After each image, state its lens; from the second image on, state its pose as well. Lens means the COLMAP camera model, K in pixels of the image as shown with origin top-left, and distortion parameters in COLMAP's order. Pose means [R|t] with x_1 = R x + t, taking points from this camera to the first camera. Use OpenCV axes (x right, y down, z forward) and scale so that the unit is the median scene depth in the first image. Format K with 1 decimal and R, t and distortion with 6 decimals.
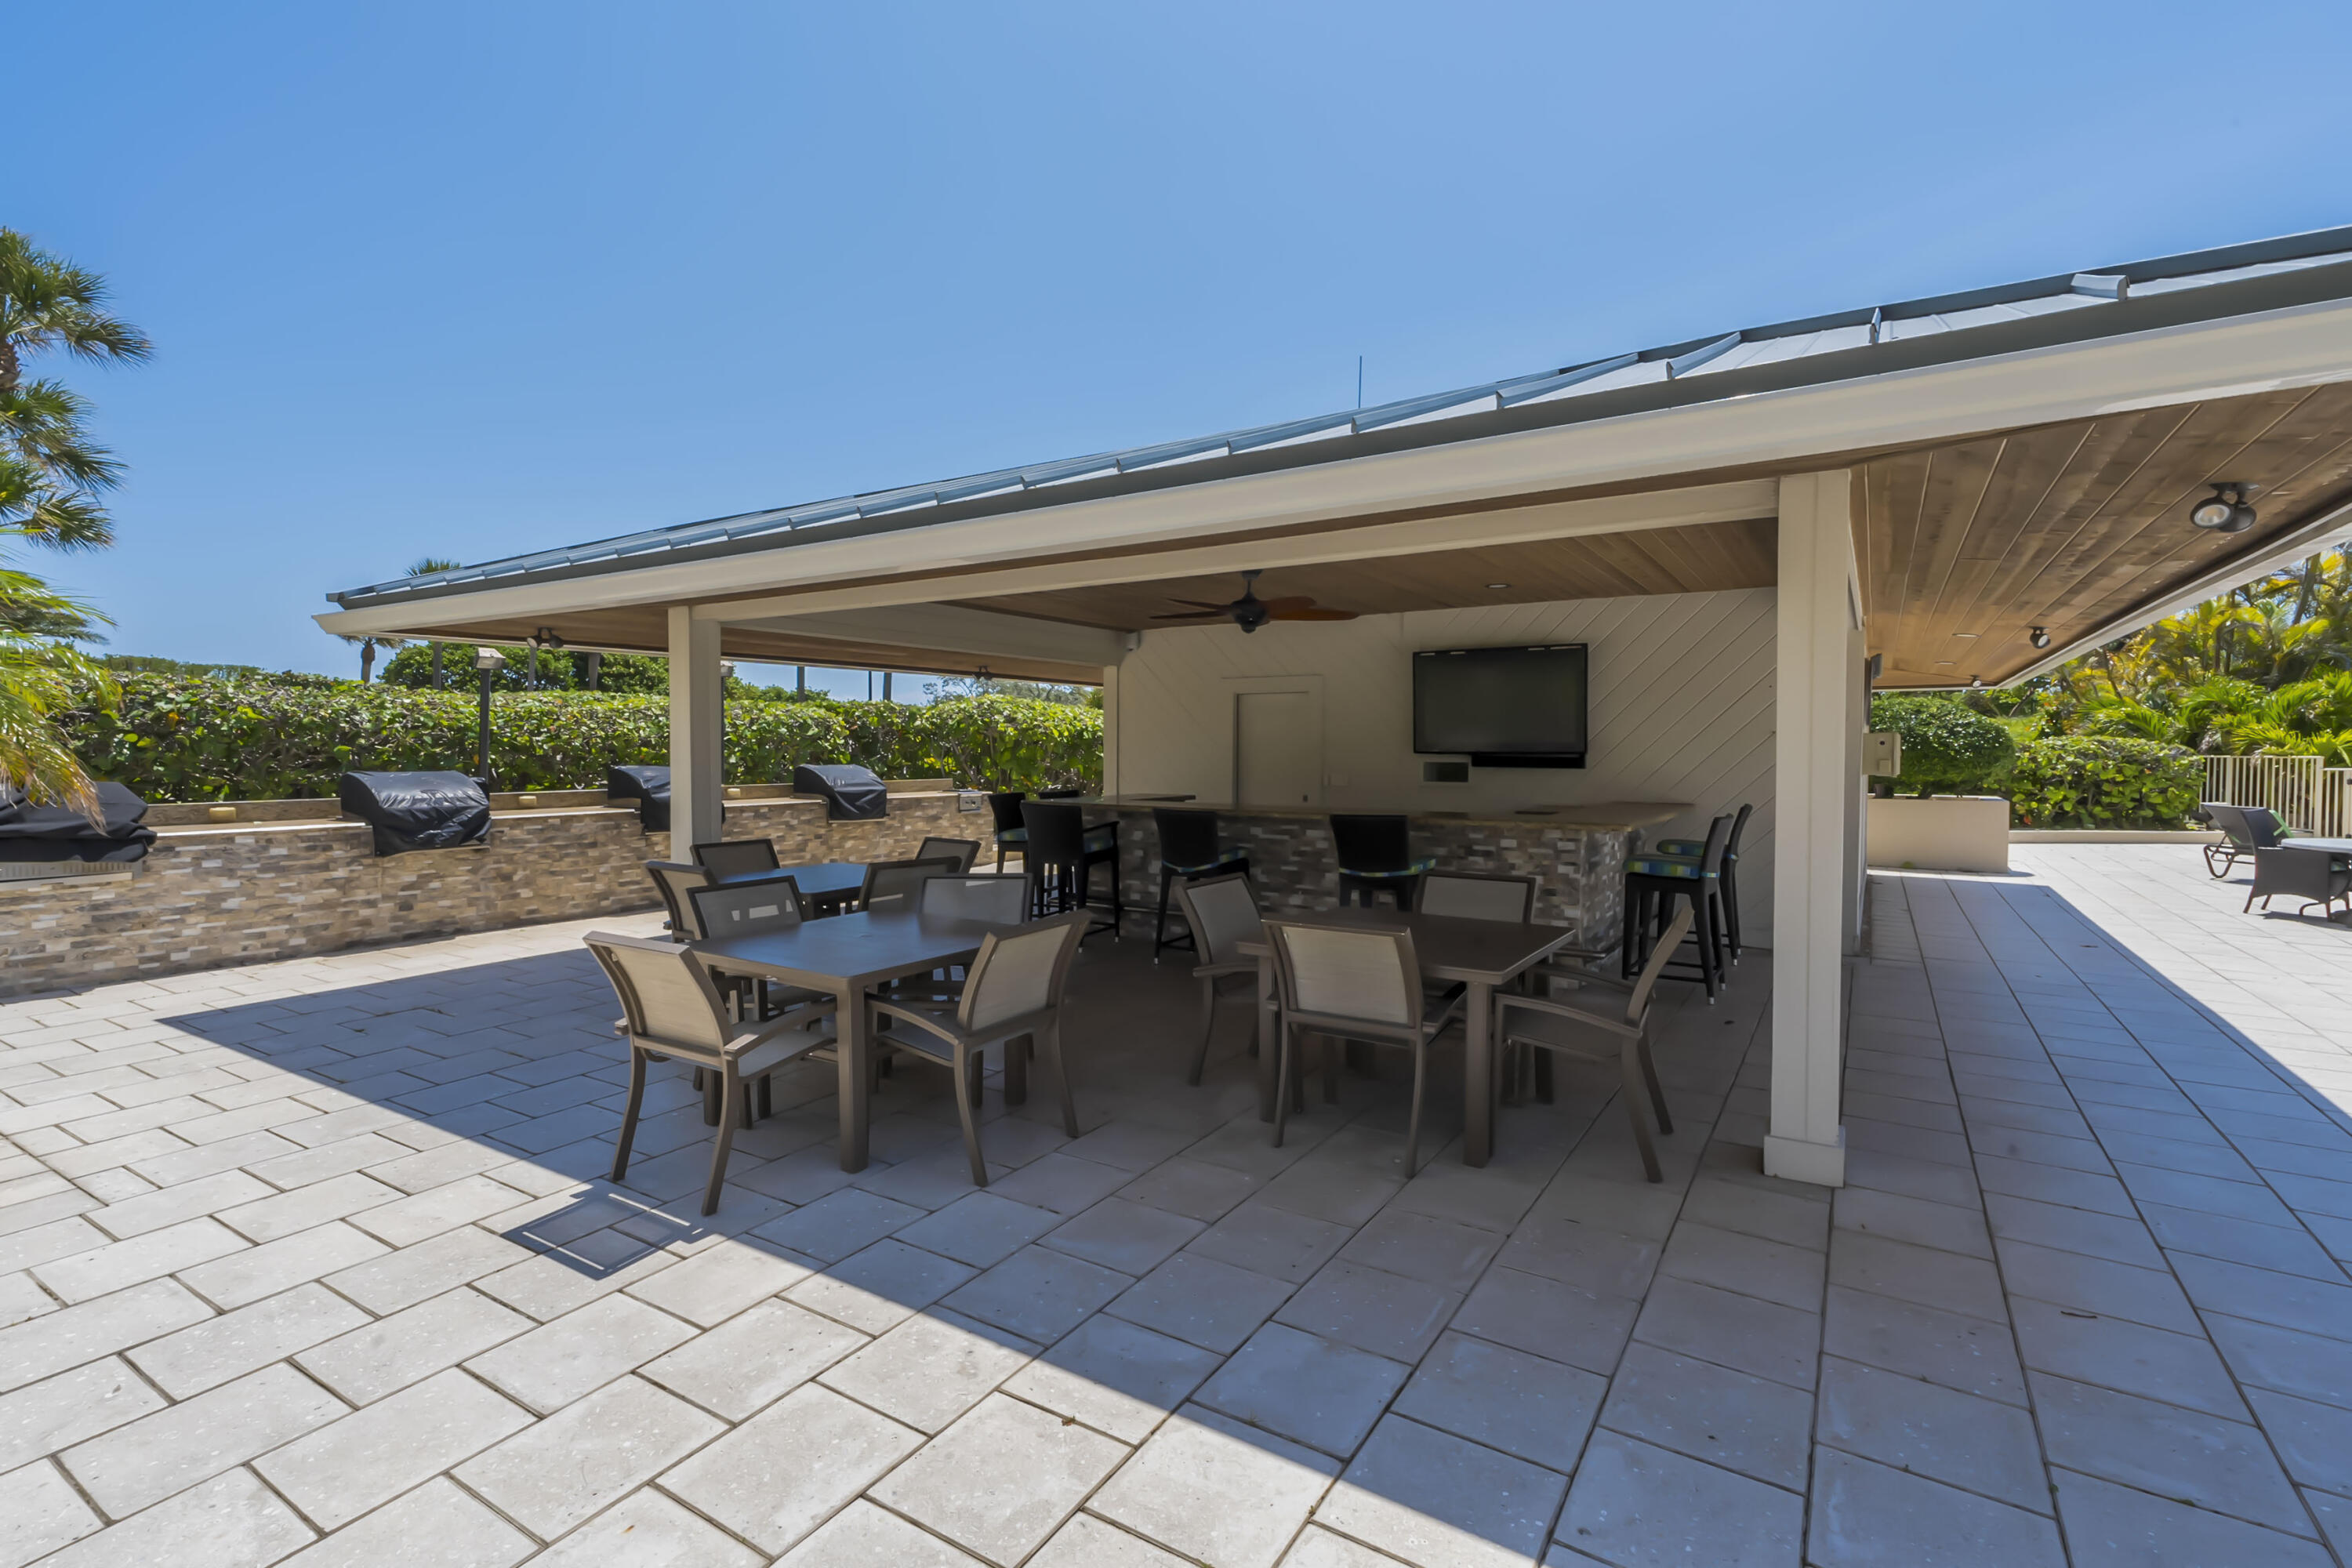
lens RADIAL K [[1142.1, 0, 1176.0], [0, 1142.1, 784.0], [0, 0, 1]] dist [0.021149, 0.001132]
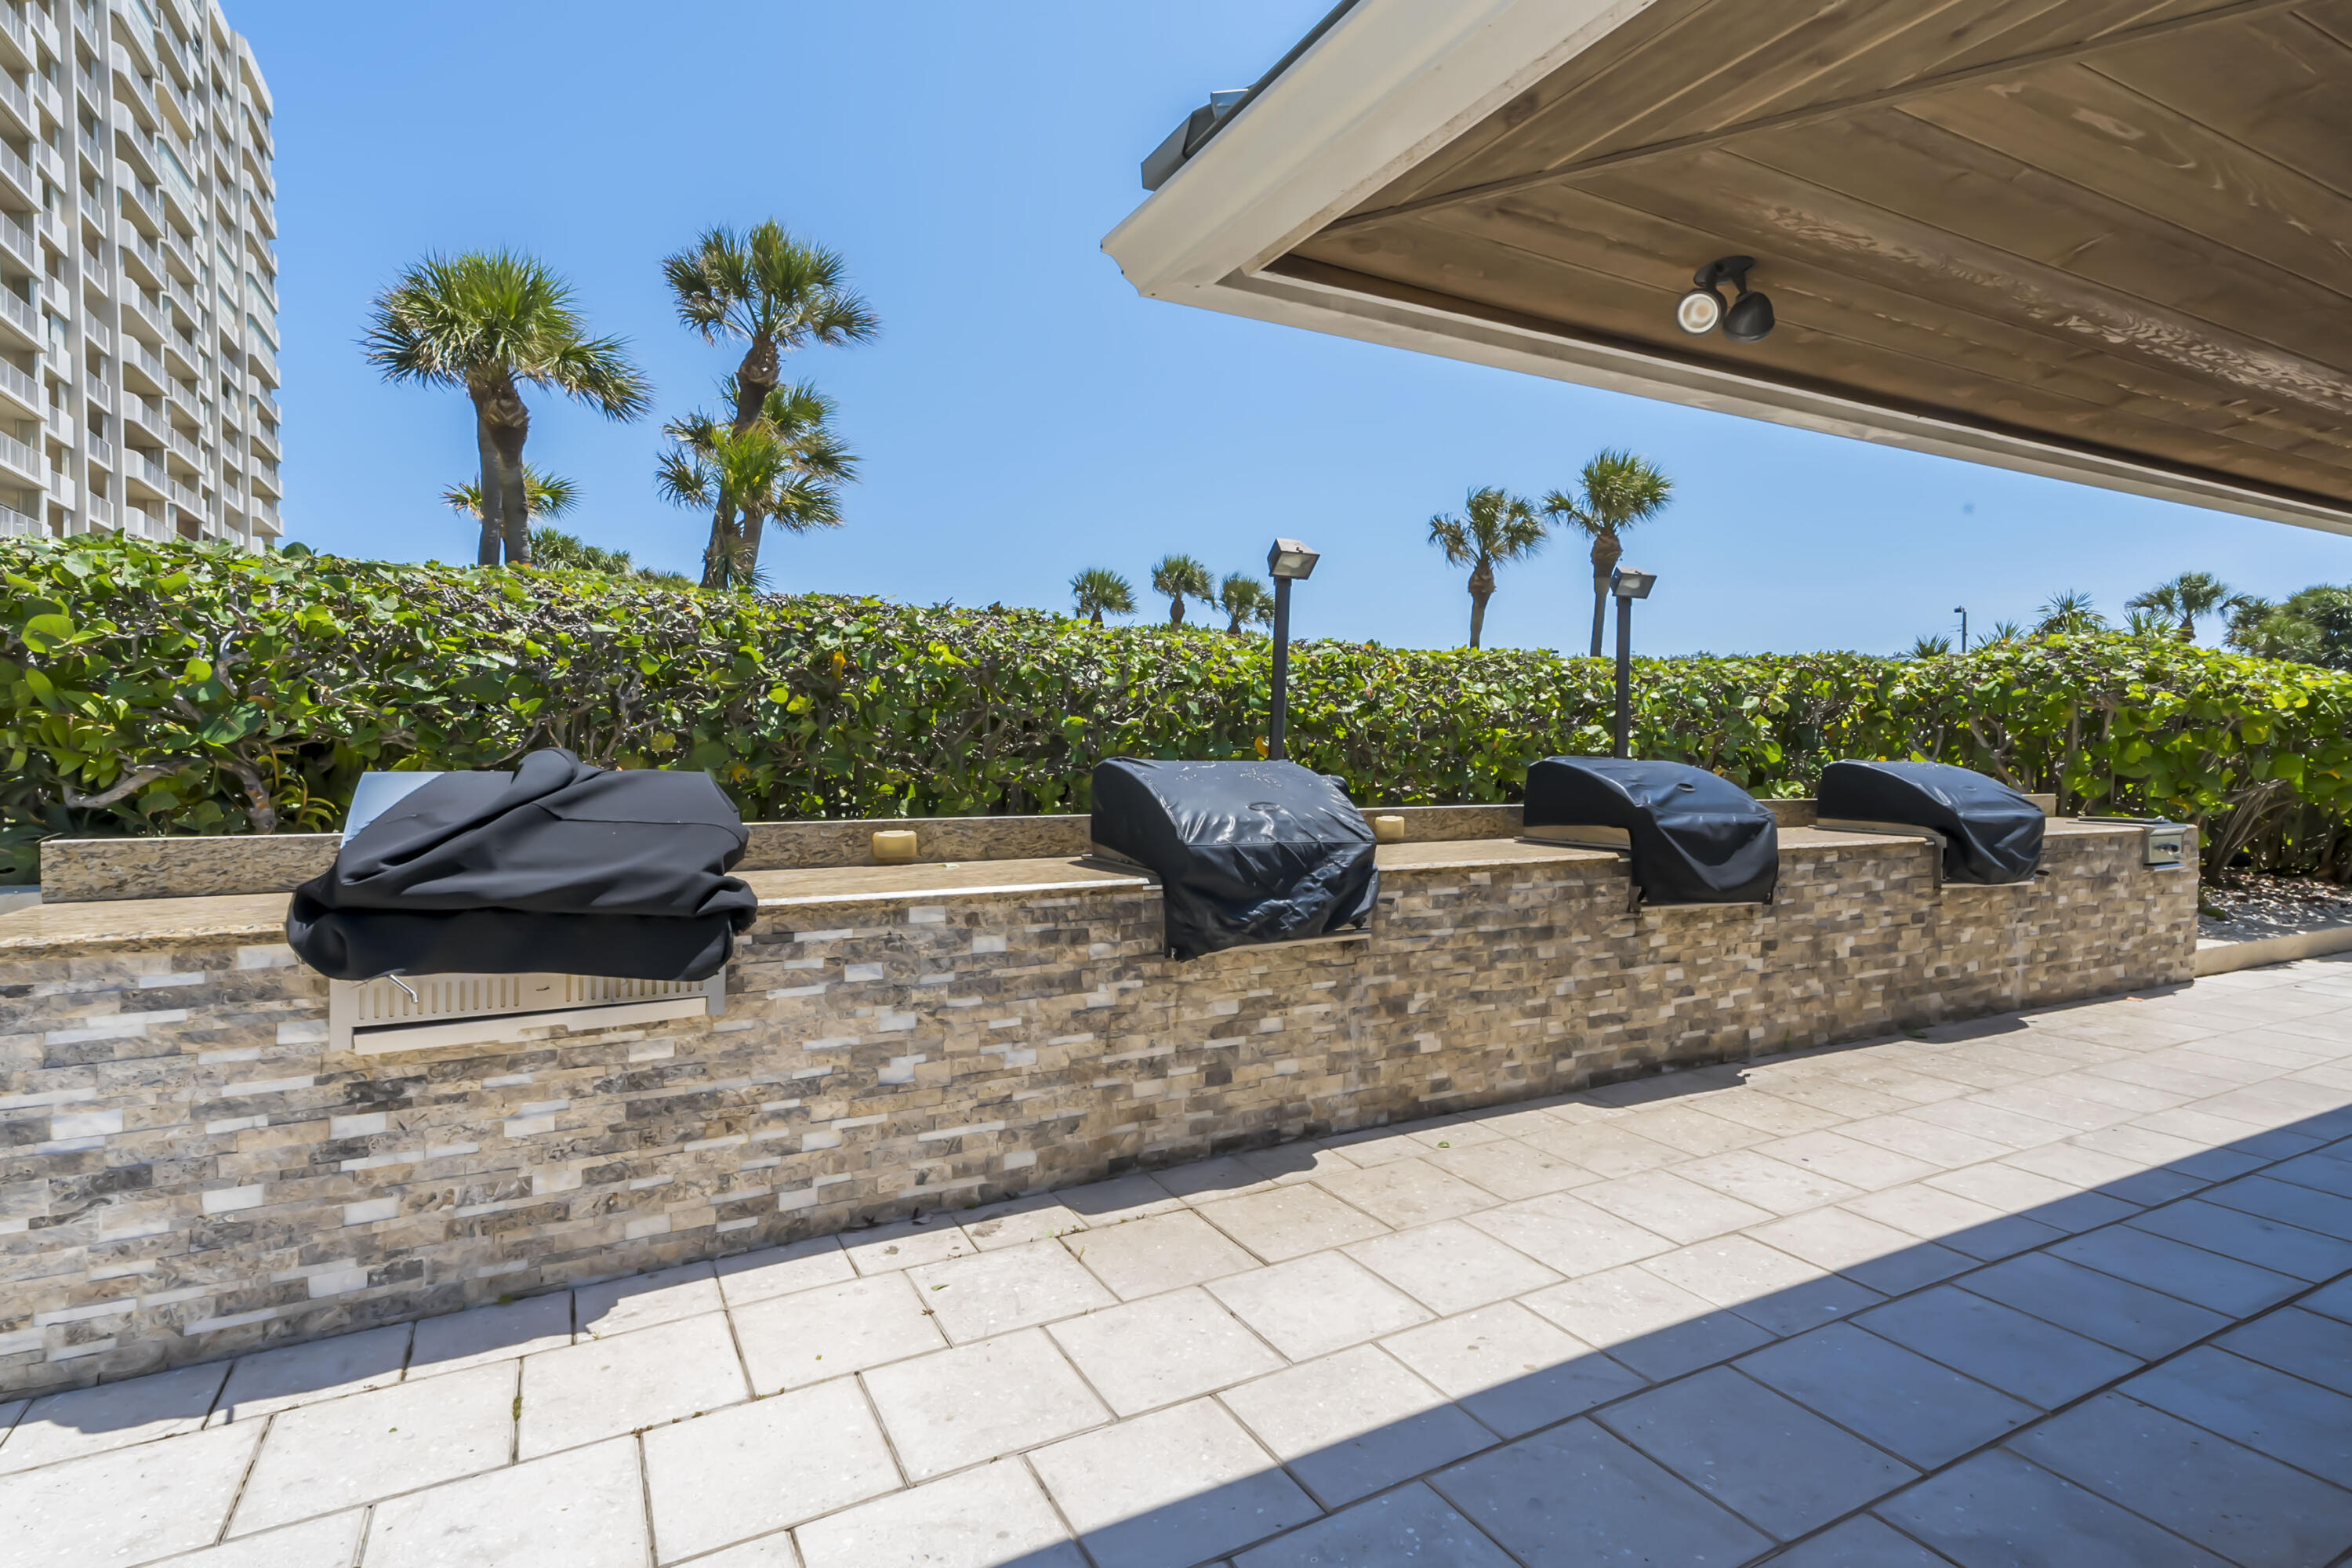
lens RADIAL K [[1142.1, 0, 1176.0], [0, 1142.1, 784.0], [0, 0, 1]] dist [0.021149, 0.001132]
pose [[0.887461, 0.016584, -0.460585, -0.489475], [-0.020170, 0.999792, -0.002866, 0.000296], [0.460442, 0.011834, 0.887611, 0.617249]]
